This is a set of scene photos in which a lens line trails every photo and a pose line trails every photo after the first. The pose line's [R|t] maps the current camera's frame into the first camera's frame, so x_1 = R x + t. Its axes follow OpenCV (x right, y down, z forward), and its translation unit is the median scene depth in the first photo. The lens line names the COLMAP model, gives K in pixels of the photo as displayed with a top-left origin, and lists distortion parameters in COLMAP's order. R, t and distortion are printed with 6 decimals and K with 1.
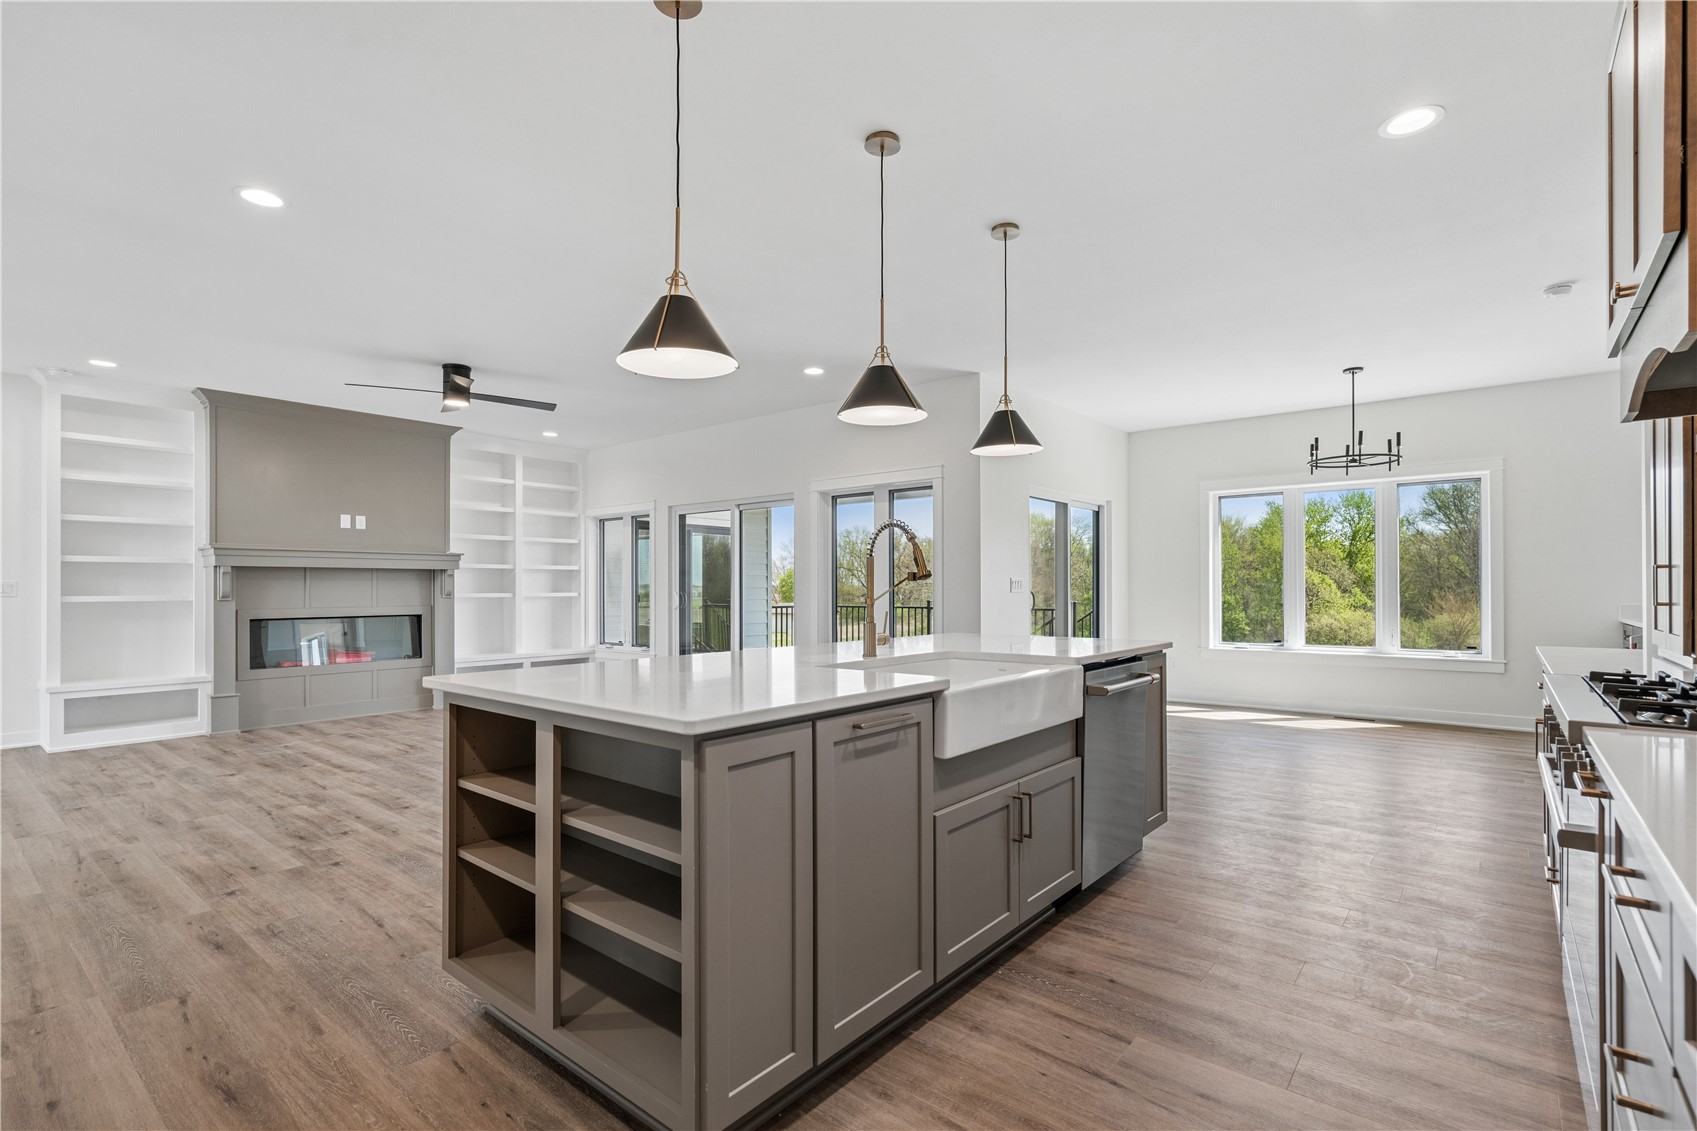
lens RADIAL K [[775.2, 0, 853.0], [0, 775.2, 579.8], [0, 0, 1]] dist [-0.002886, -0.000594]
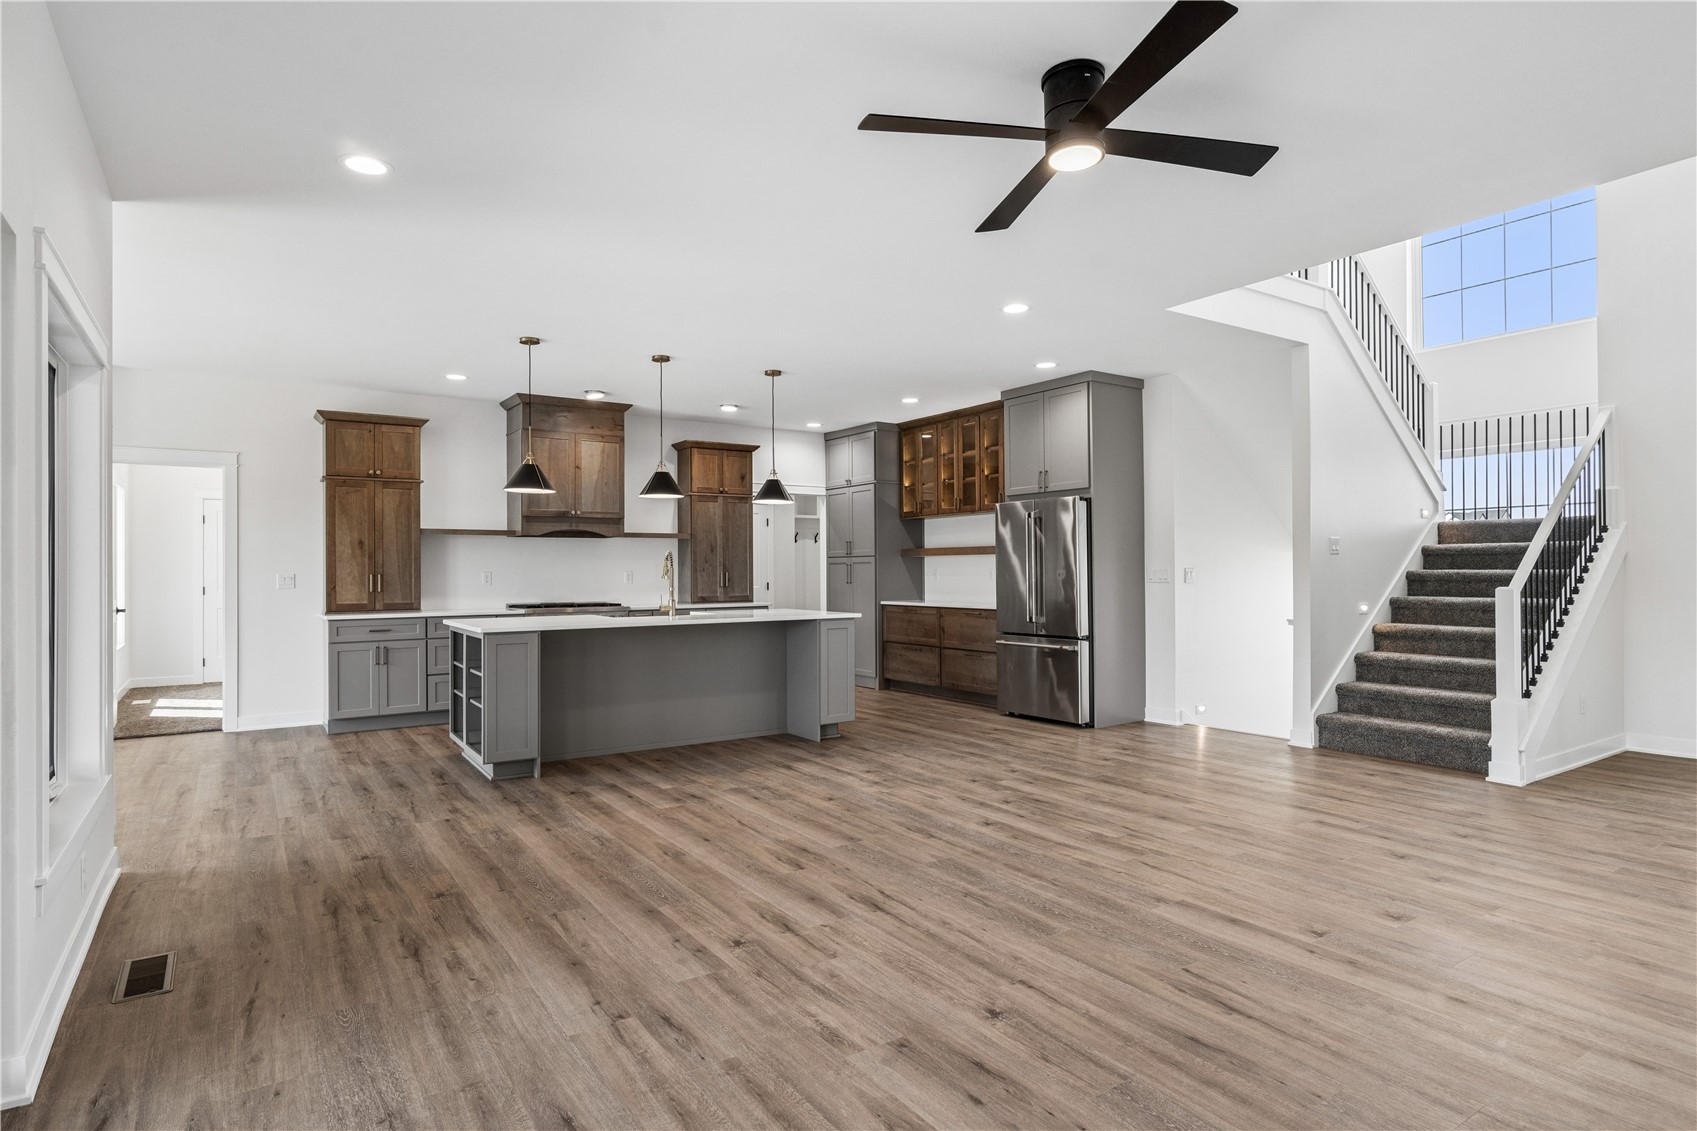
lens RADIAL K [[905.1, 0, 844.3], [0, 905.1, 573.2], [0, 0, 1]] dist [-0.000519, -0.001551]
pose [[-0.955632, 0.012416, 0.294300, -0.794169], [0.009577, 0.999893, -0.011087, 0.006894], [-0.294406, -0.007776, -0.955649, 2.249557]]
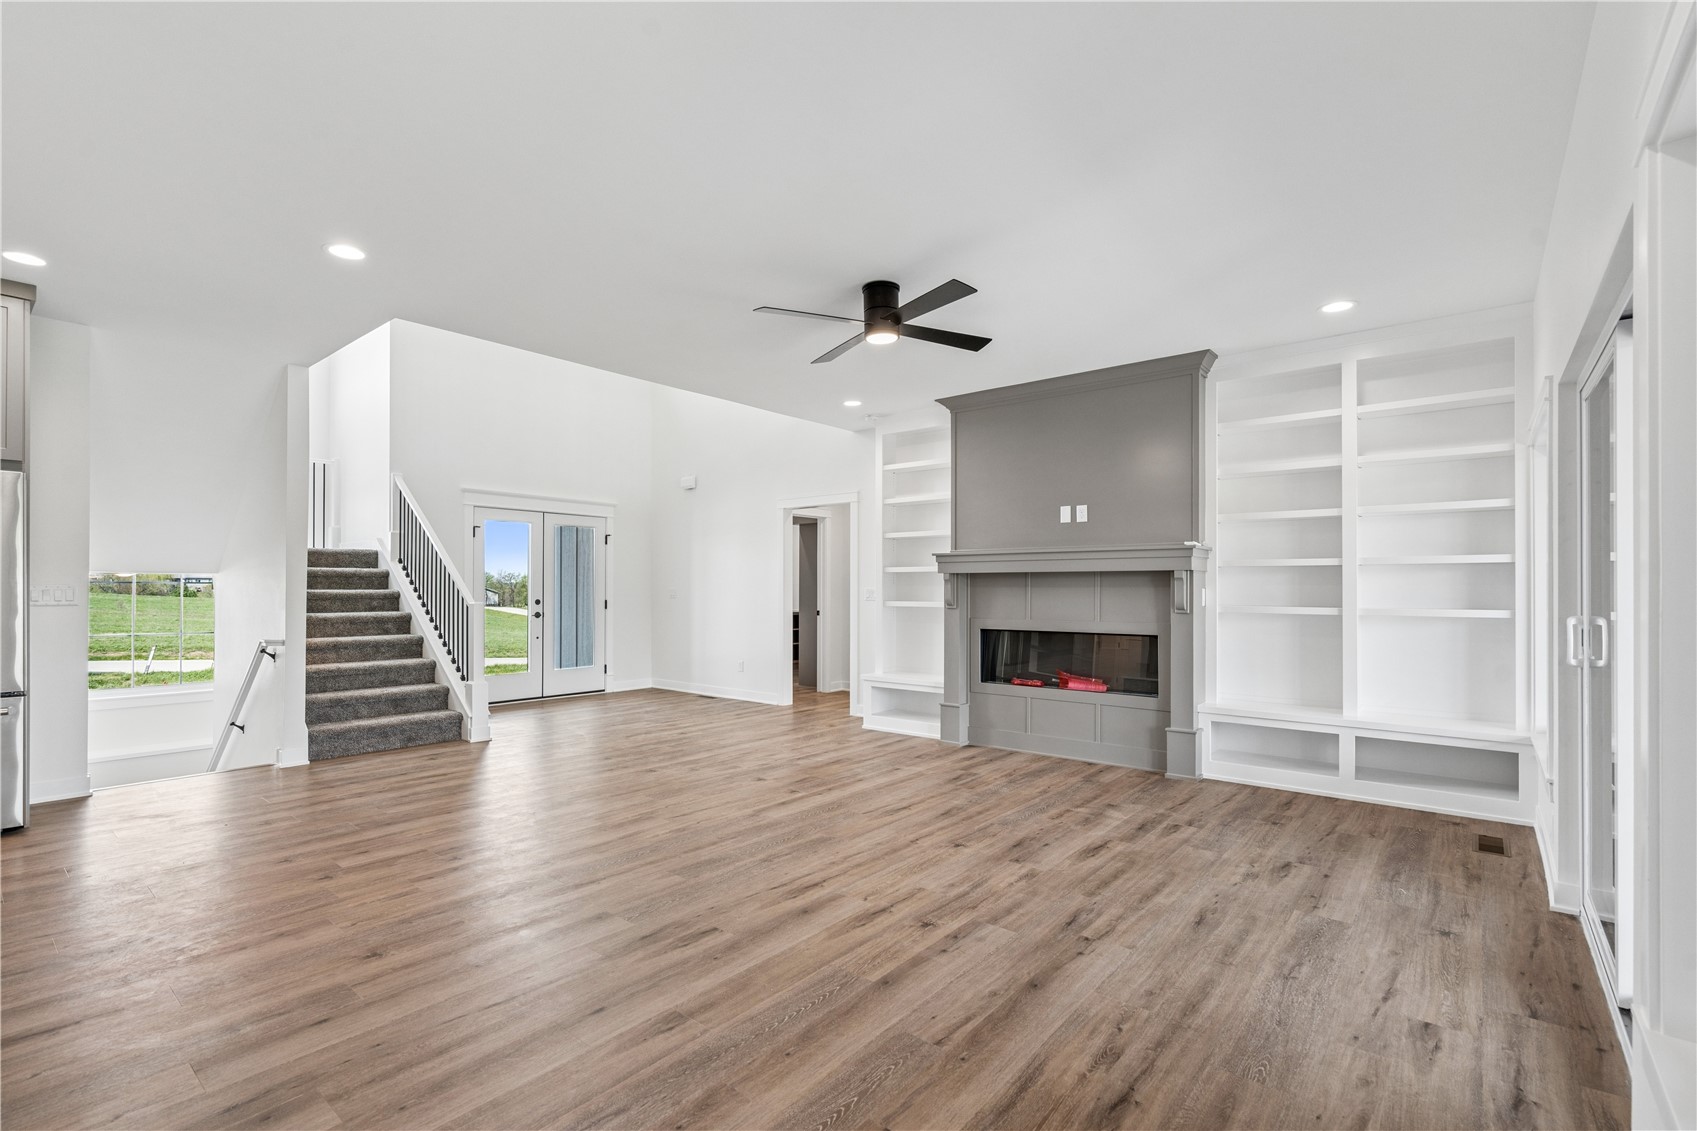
lens RADIAL K [[775.2, 0, 841.7], [0, 775.2, 580.4], [0, 0, 1]] dist [-0.002886, -0.000594]
pose [[-0.005453, -0.004945, -0.999973, 0.290735], [0.008509, 0.999951, -0.004992, -0.008446], [0.999949, -0.008536, -0.005411, 1.435649]]
